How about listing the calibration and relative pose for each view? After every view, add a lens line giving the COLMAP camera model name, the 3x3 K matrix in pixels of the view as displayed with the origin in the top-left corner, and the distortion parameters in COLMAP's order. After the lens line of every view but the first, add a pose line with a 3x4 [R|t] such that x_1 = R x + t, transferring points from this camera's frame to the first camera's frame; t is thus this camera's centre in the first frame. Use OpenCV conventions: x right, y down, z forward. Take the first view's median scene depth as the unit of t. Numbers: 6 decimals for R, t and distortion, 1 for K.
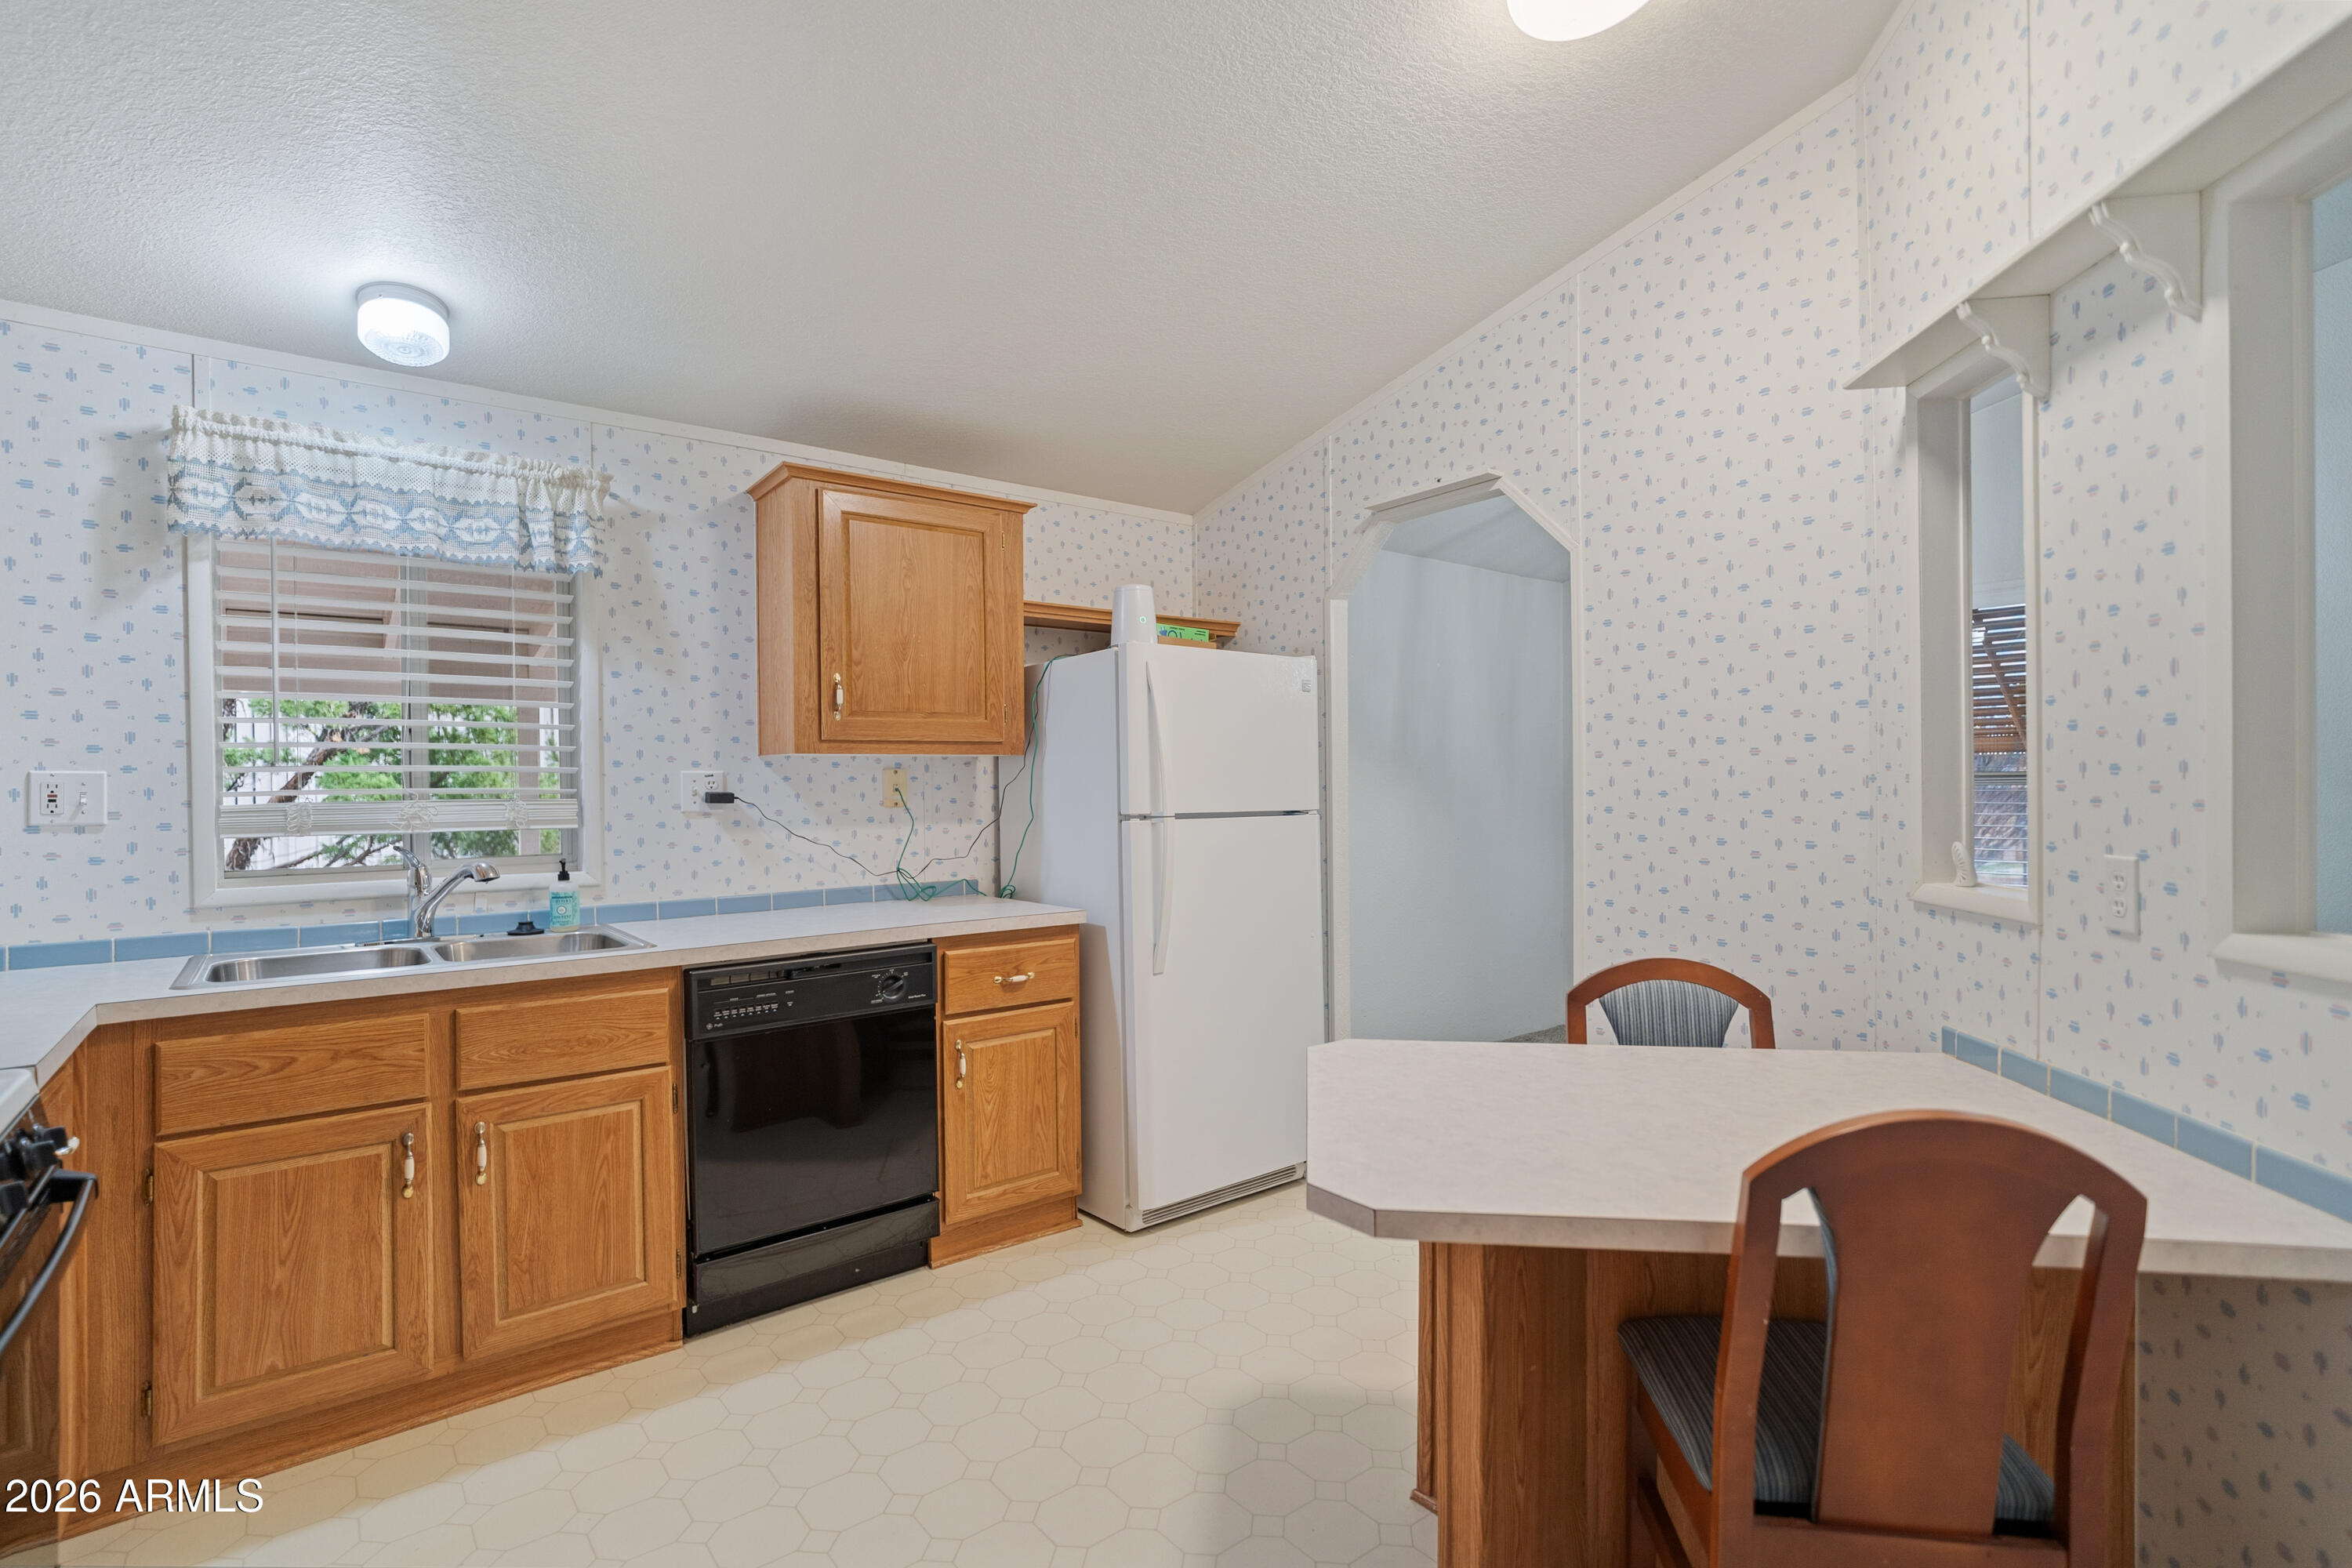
lens RADIAL K [[1116.6, 0, 1185.1], [0, 1116.6, 789.4], [0, 0, 1]] dist [-0.018450, 0.008916]
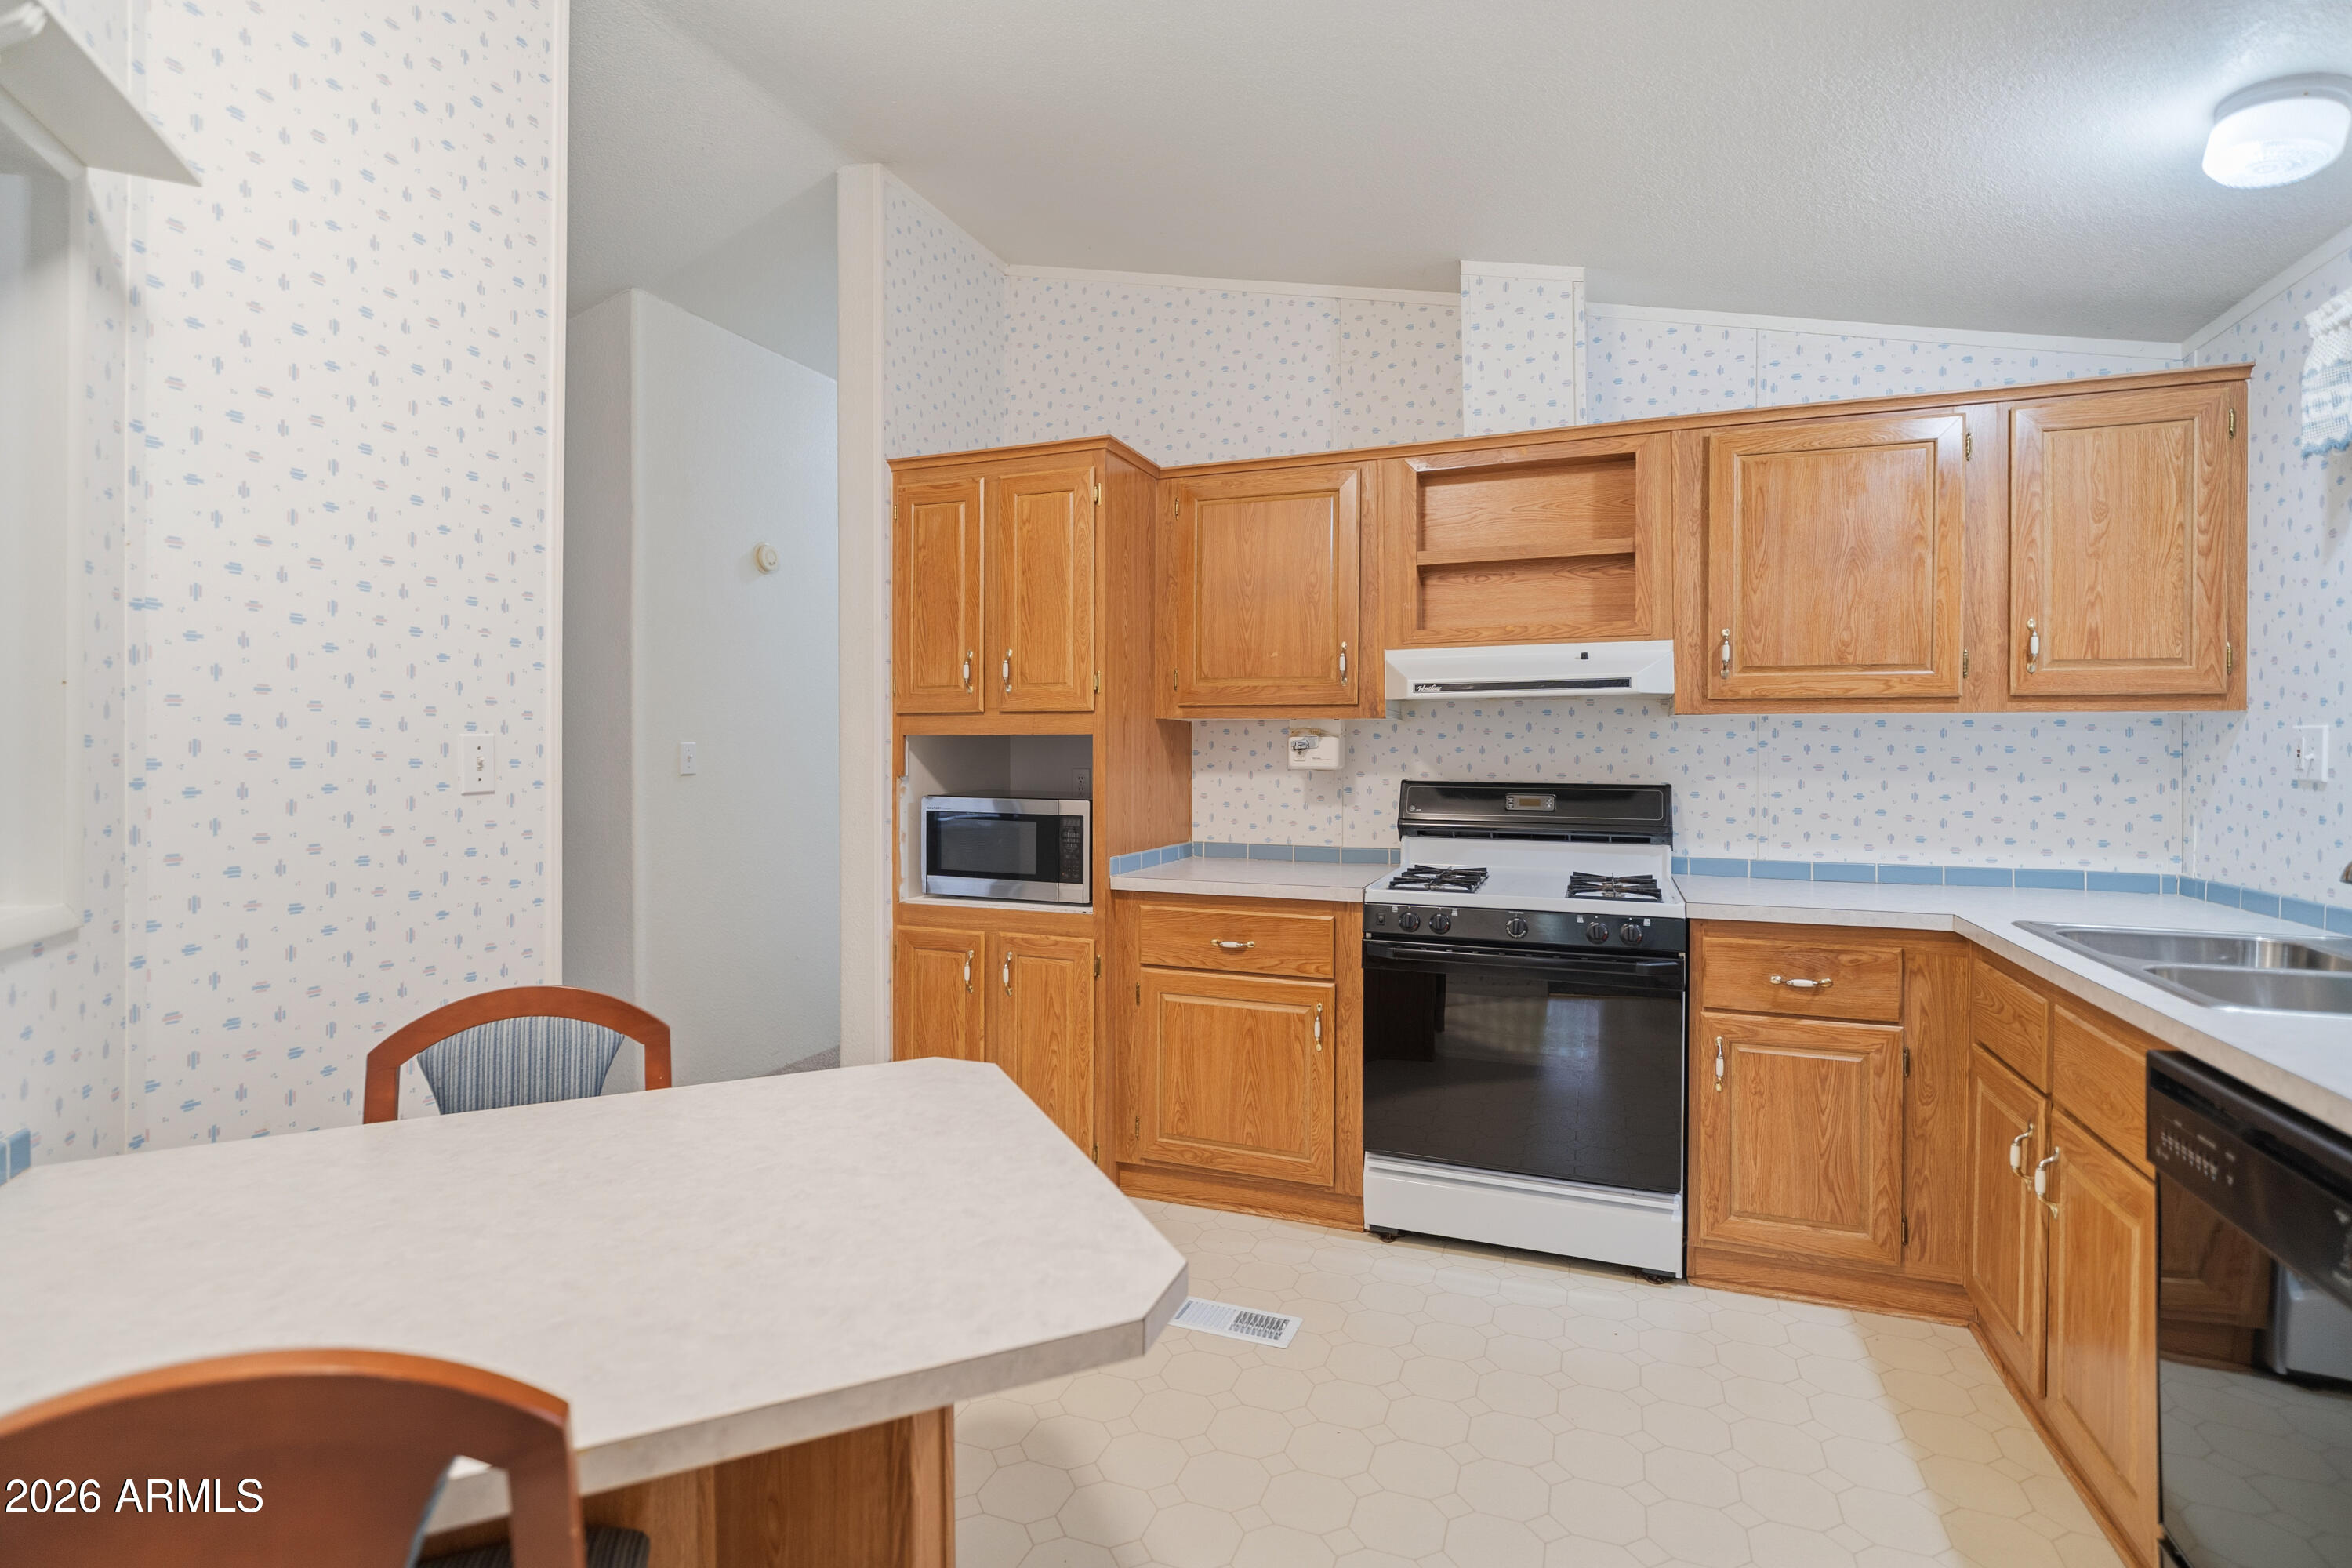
lens RADIAL K [[1116.3, 0, 1178.4], [0, 1116.3, 759.7], [0, 0, 1]] dist [-0.020500, 0.011223]
pose [[-0.864007, 0.014699, -0.503266, 0.298989], [0.004597, 0.999762, 0.021308, -0.010273], [0.503460, 0.016097, -0.863869, 1.175549]]
